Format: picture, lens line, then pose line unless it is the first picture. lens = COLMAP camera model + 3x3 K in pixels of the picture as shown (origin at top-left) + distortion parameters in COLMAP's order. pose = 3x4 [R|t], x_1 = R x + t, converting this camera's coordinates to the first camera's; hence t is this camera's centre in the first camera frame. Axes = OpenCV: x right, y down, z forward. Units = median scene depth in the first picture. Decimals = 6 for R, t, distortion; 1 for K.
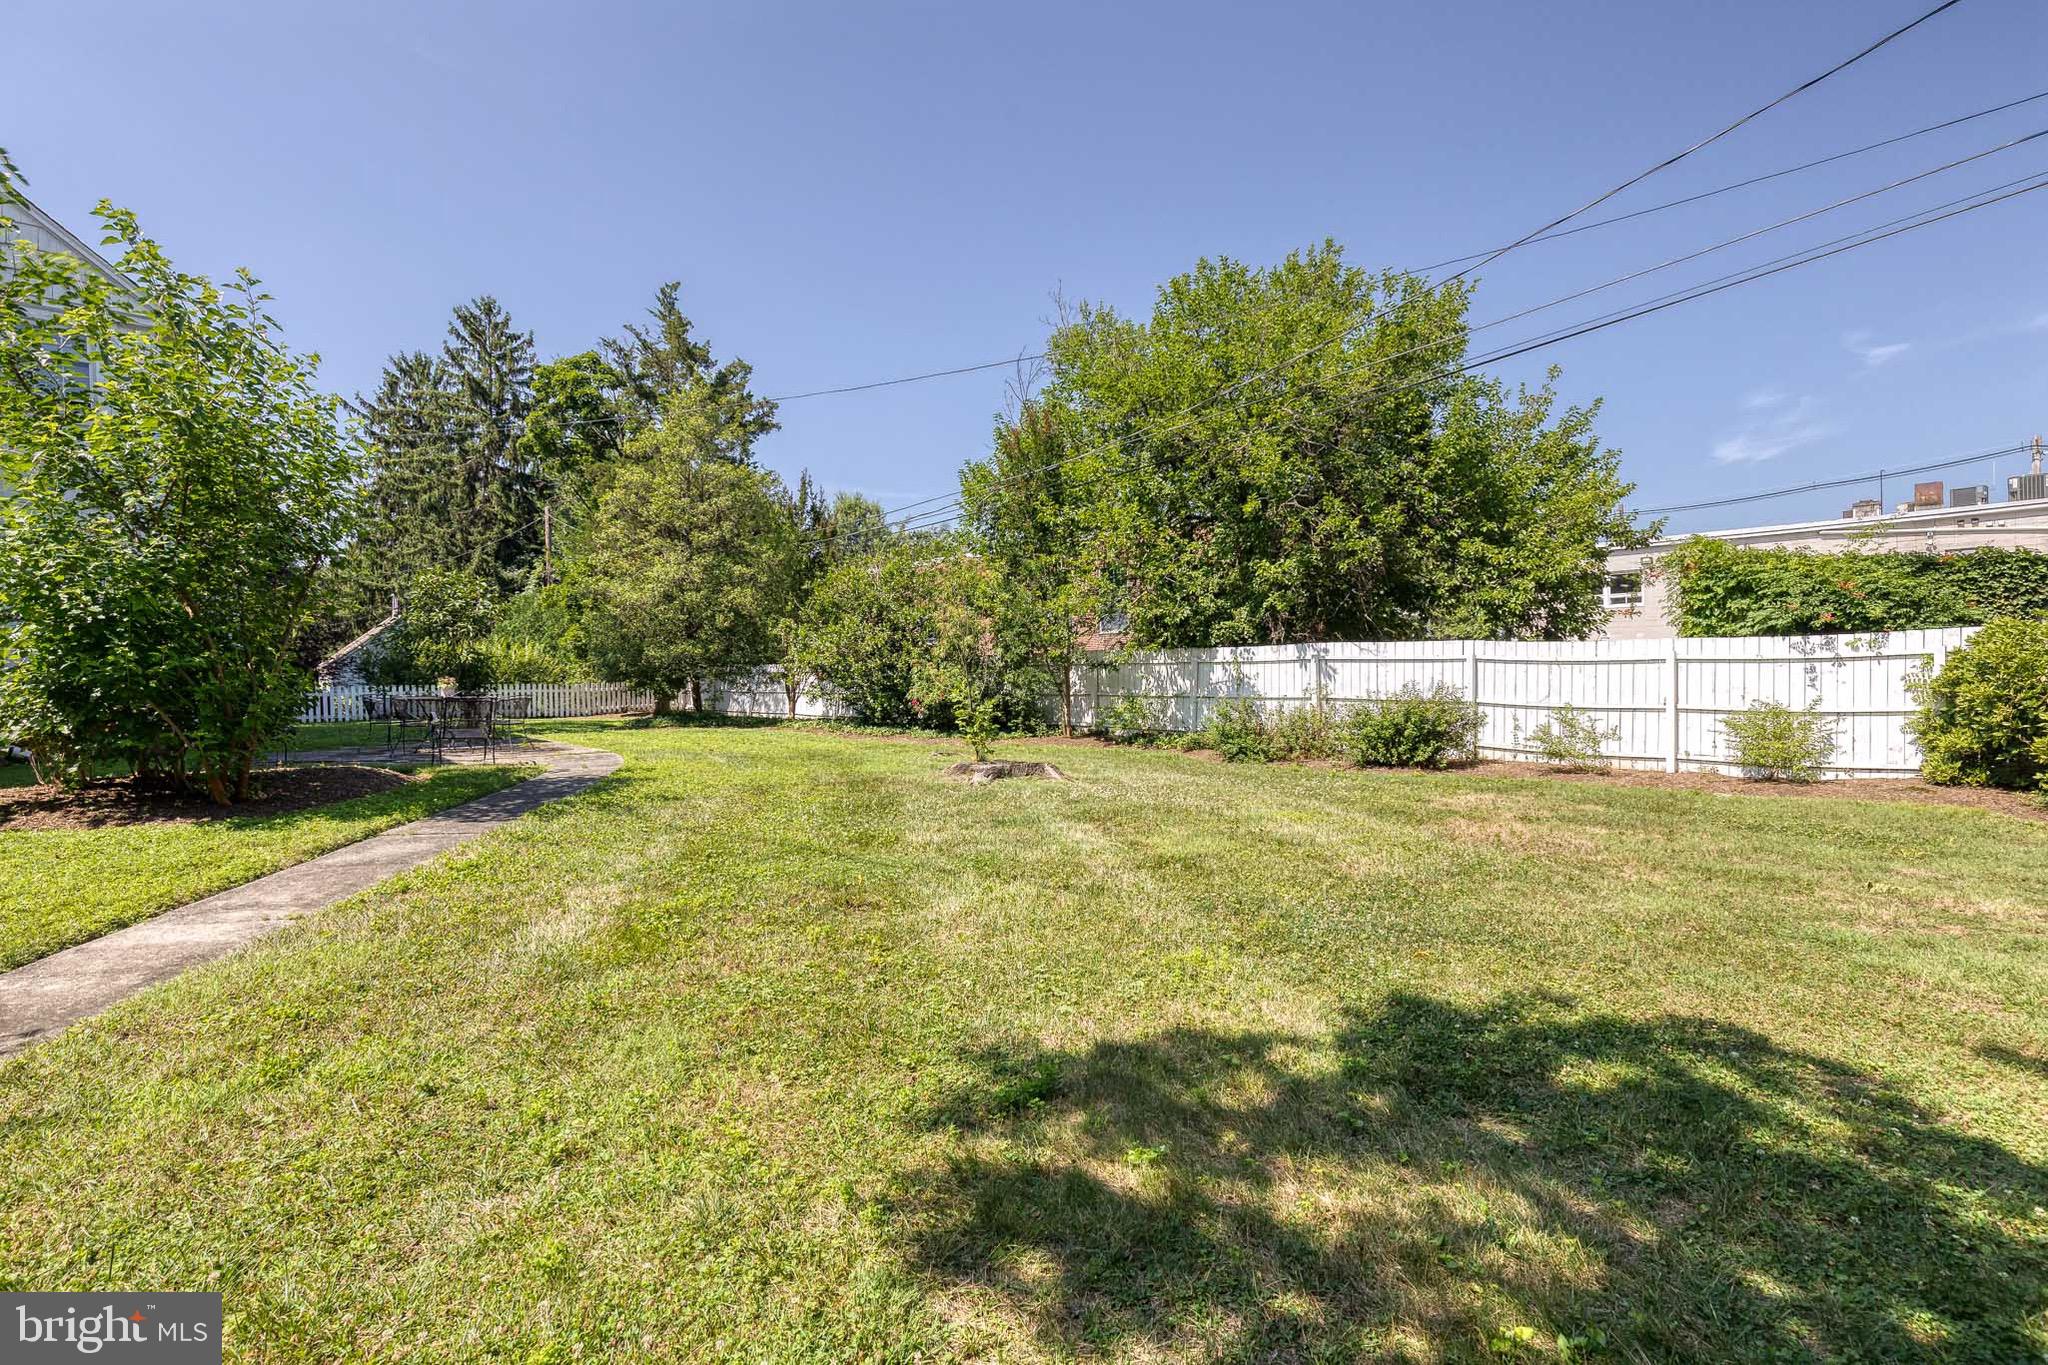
lens RADIAL K [[928.8, 0, 1036.3], [0, 928.8, 680.0], [0, 0, 1]] dist [0.000497, -0.000032]
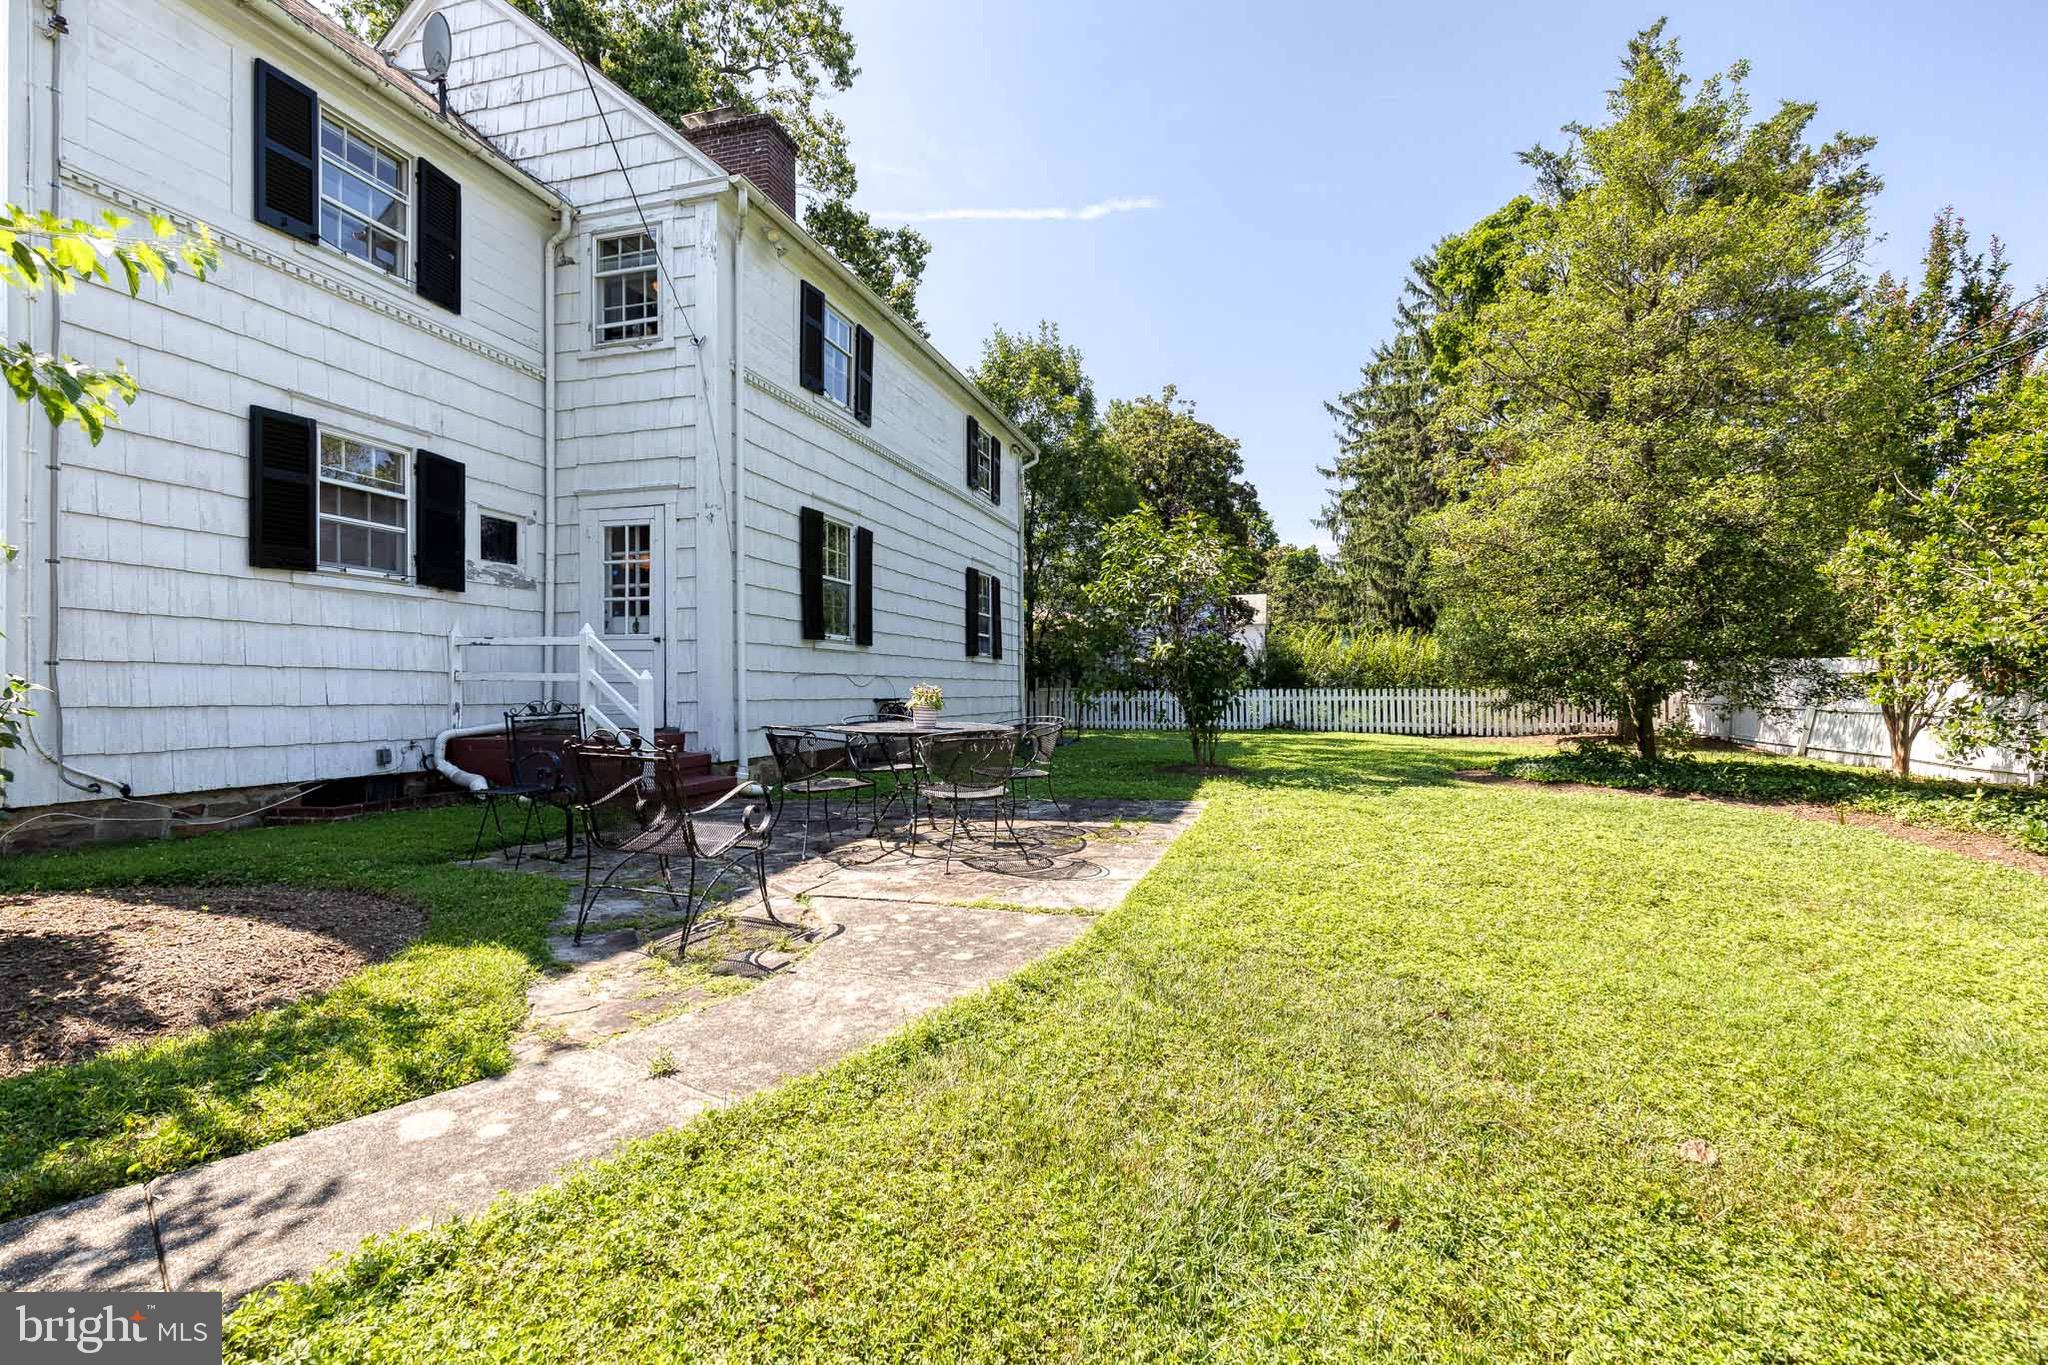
lens RADIAL K [[928.8, 0, 1036.3], [0, 928.8, 680.0], [0, 0, 1]] dist [0.000497, -0.000032]
pose [[0.522565, 0.008596, -0.852556, -0.096946], [-0.011056, 0.999933, 0.003305, -0.001775], [0.852527, 0.007699, 0.522626, 0.405812]]
